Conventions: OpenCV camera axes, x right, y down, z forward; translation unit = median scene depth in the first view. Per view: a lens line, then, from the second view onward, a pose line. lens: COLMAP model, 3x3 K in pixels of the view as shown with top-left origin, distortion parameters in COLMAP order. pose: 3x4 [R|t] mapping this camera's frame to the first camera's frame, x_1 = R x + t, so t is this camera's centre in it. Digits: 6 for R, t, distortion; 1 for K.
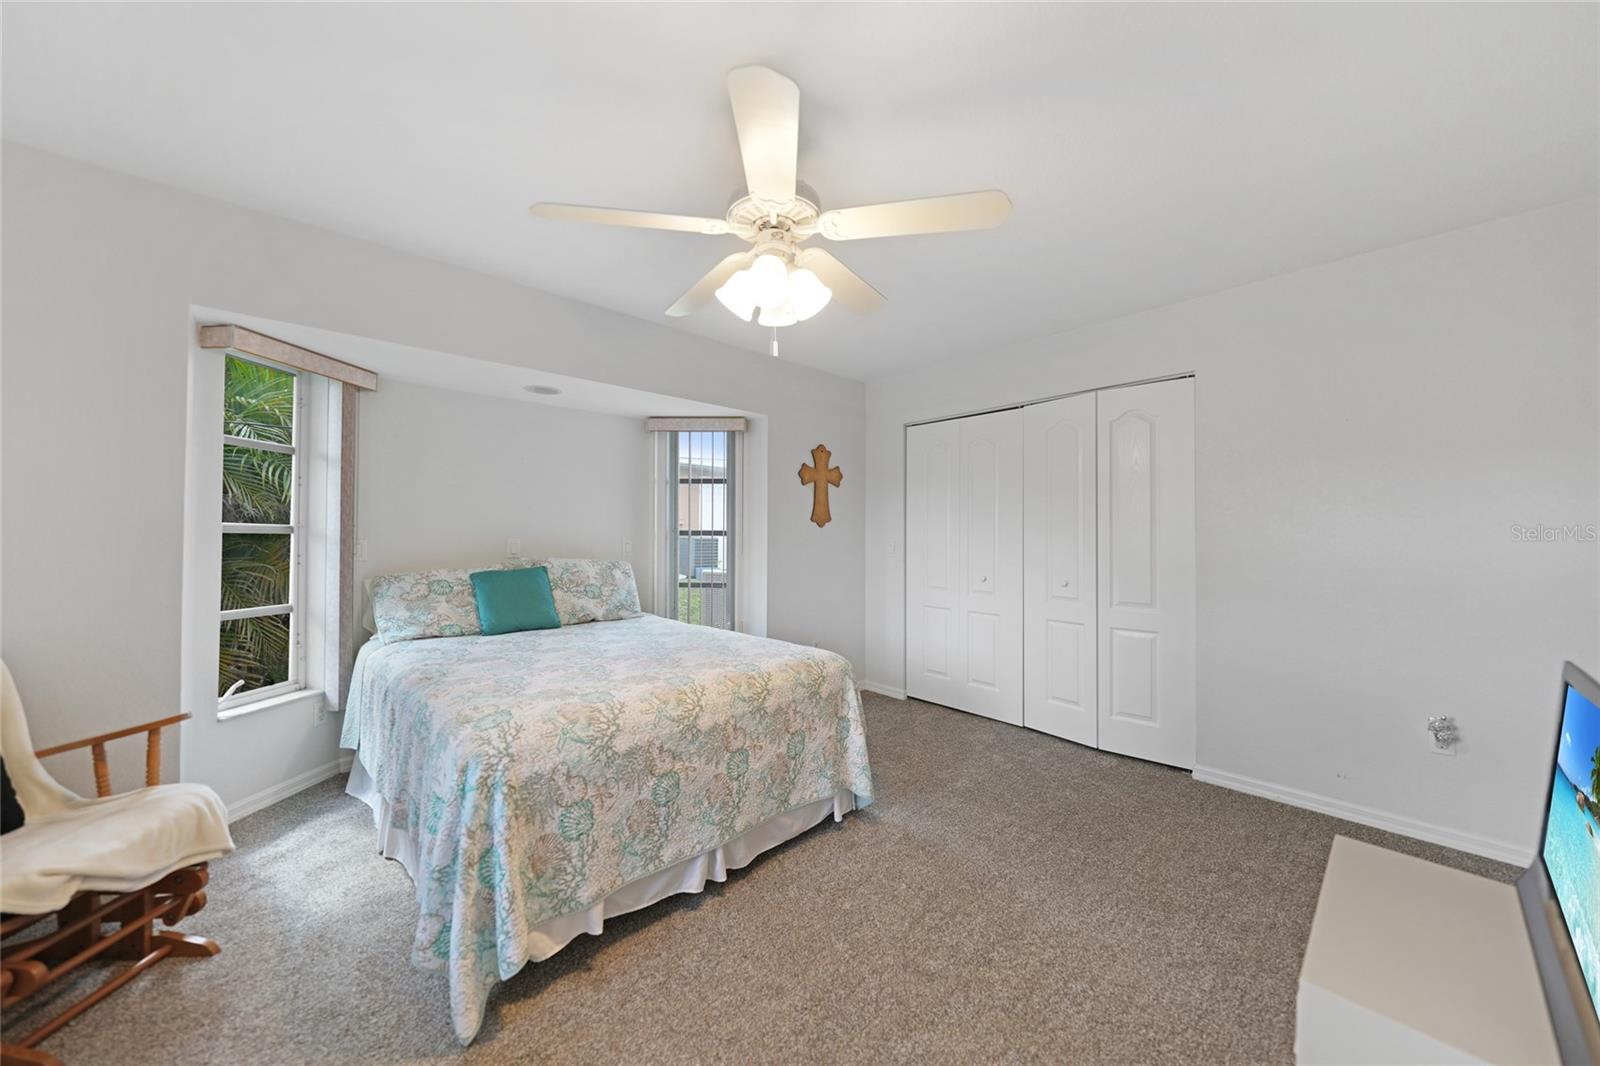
lens RADIAL K [[565.0, 0, 798.2], [0, 565.0, 530.5], [0, 0, 1]] dist [-0.002306, -0.000348]
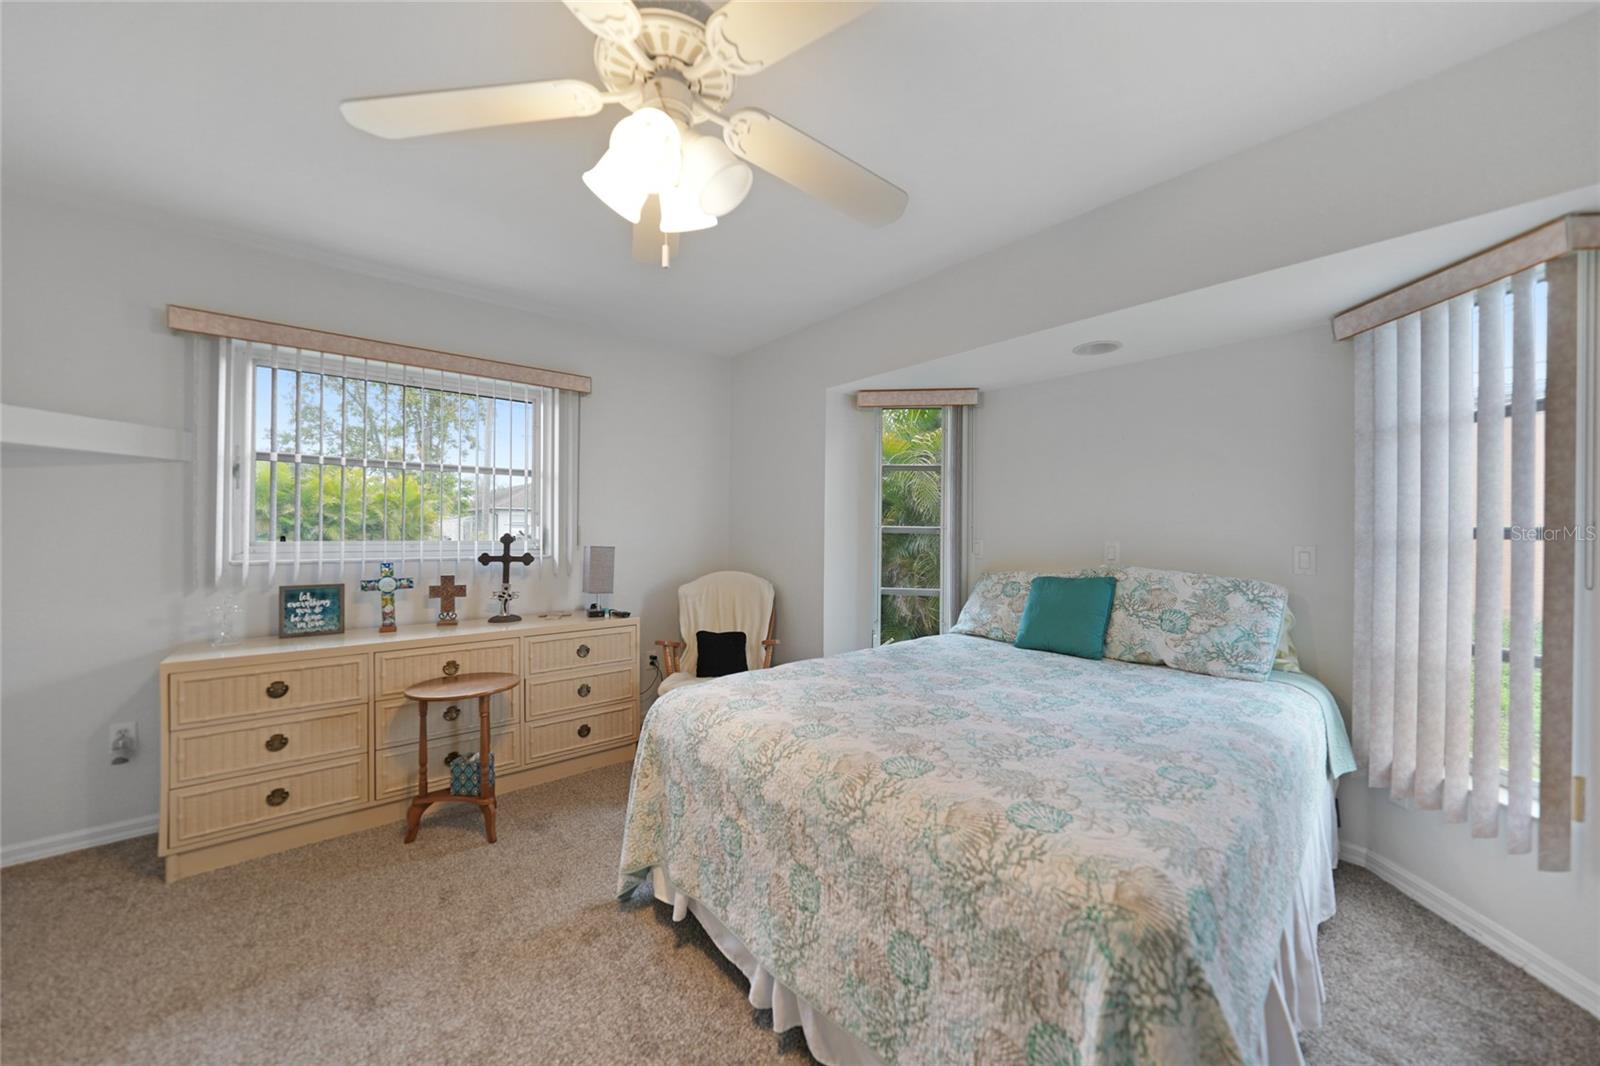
lens RADIAL K [[561.8, 0, 800.2], [0, 561.8, 532.3], [0, 0, 1]] dist [-0.009519, 0.000446]
pose [[-0.032608, -0.005257, -0.999454, 0.578897], [0.006594, 0.999963, -0.005475, 0.006916], [0.999446, -0.006769, -0.032572, 1.091940]]
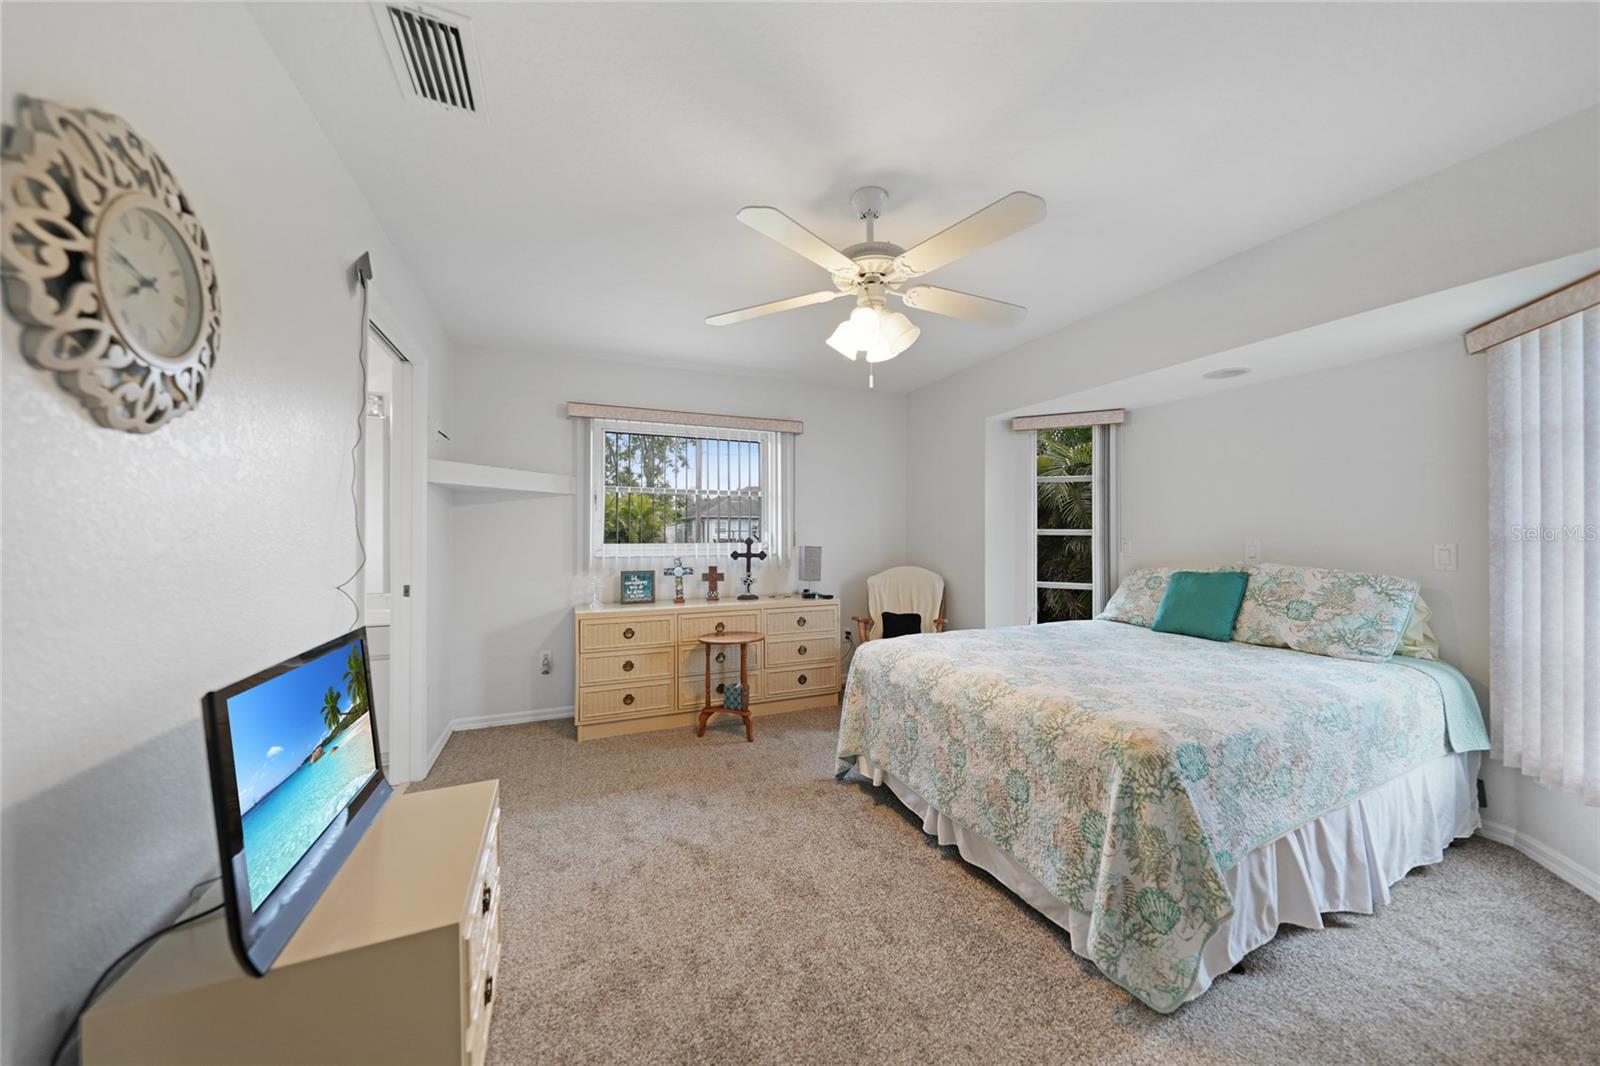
lens RADIAL K [[561.8, 0, 800.2], [0, 561.8, 532.3], [0, 0, 1]] dist [-0.009519, 0.000446]
pose [[-0.335943, -0.009916, -0.941830, 1.062366], [0.011760, 0.999822, -0.014722, 0.011193], [0.941809, -0.016021, -0.335767, 1.161584]]
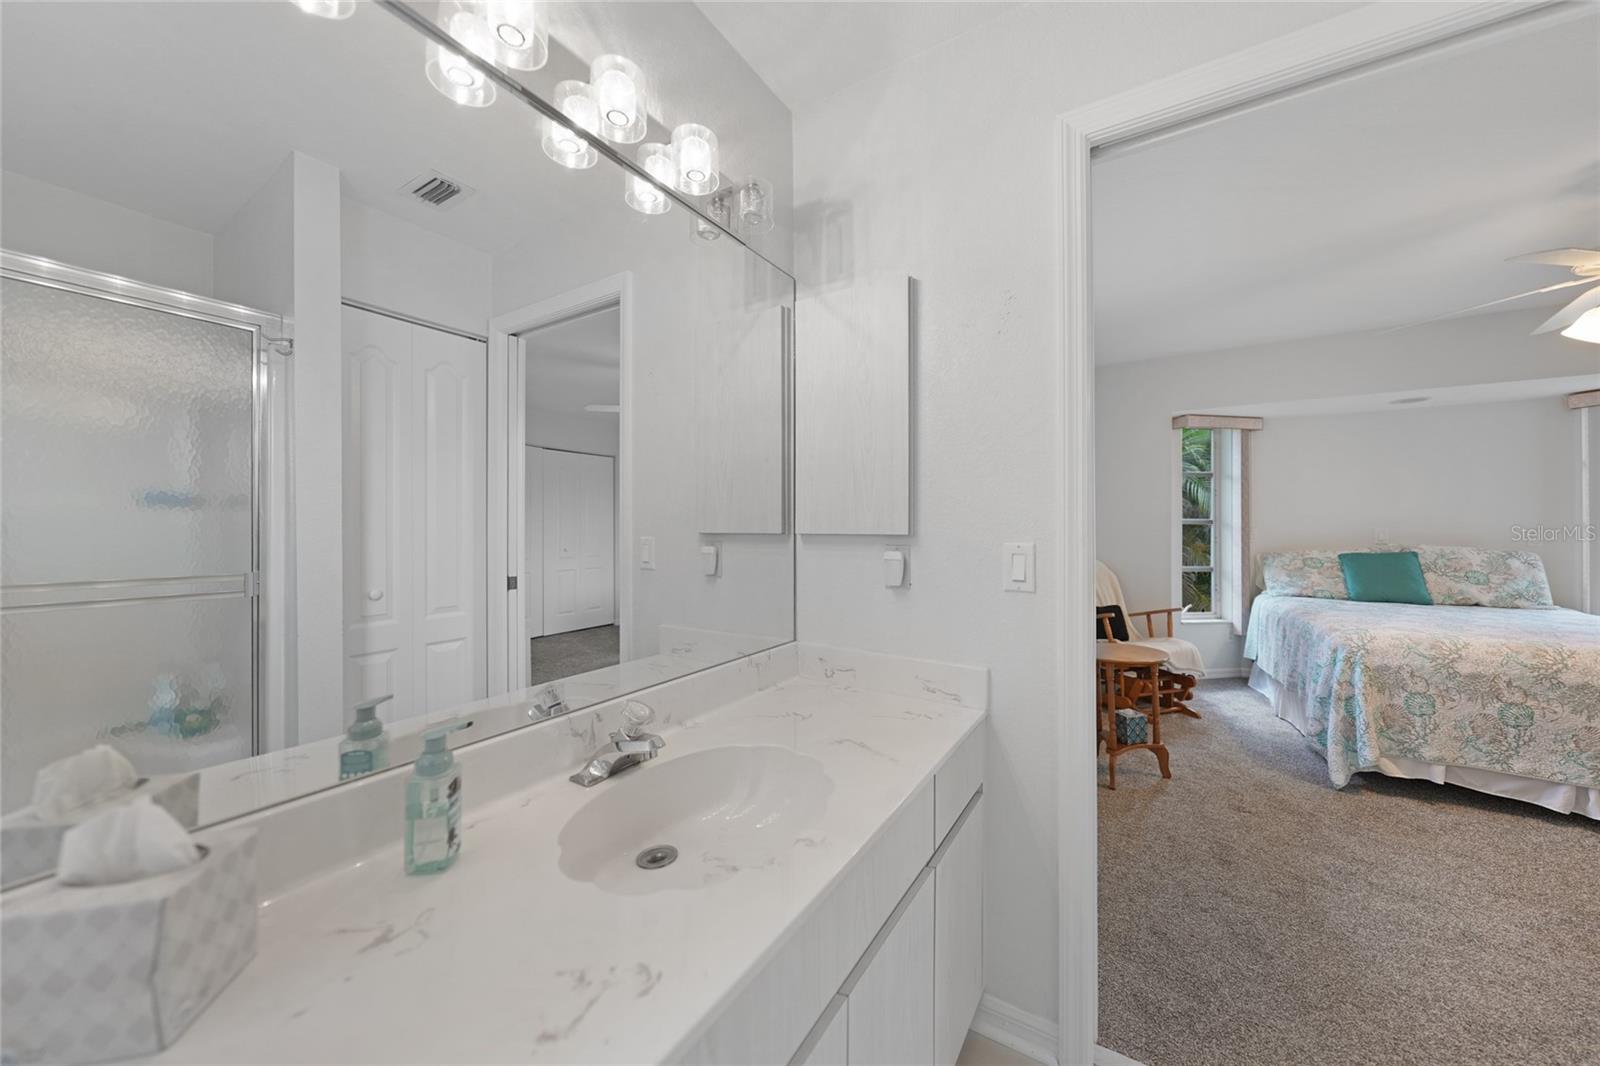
lens RADIAL K [[559.5, 0, 810.6], [0, 559.5, 522.3], [0, 0, 1]] dist [-0.003171, 0.000552]
pose [[0.281611, -0.009529, -0.959481, 0.535865], [0.009473, 0.999930, -0.007150, -0.000240], [0.959482, -0.007076, 0.281682, -0.911377]]
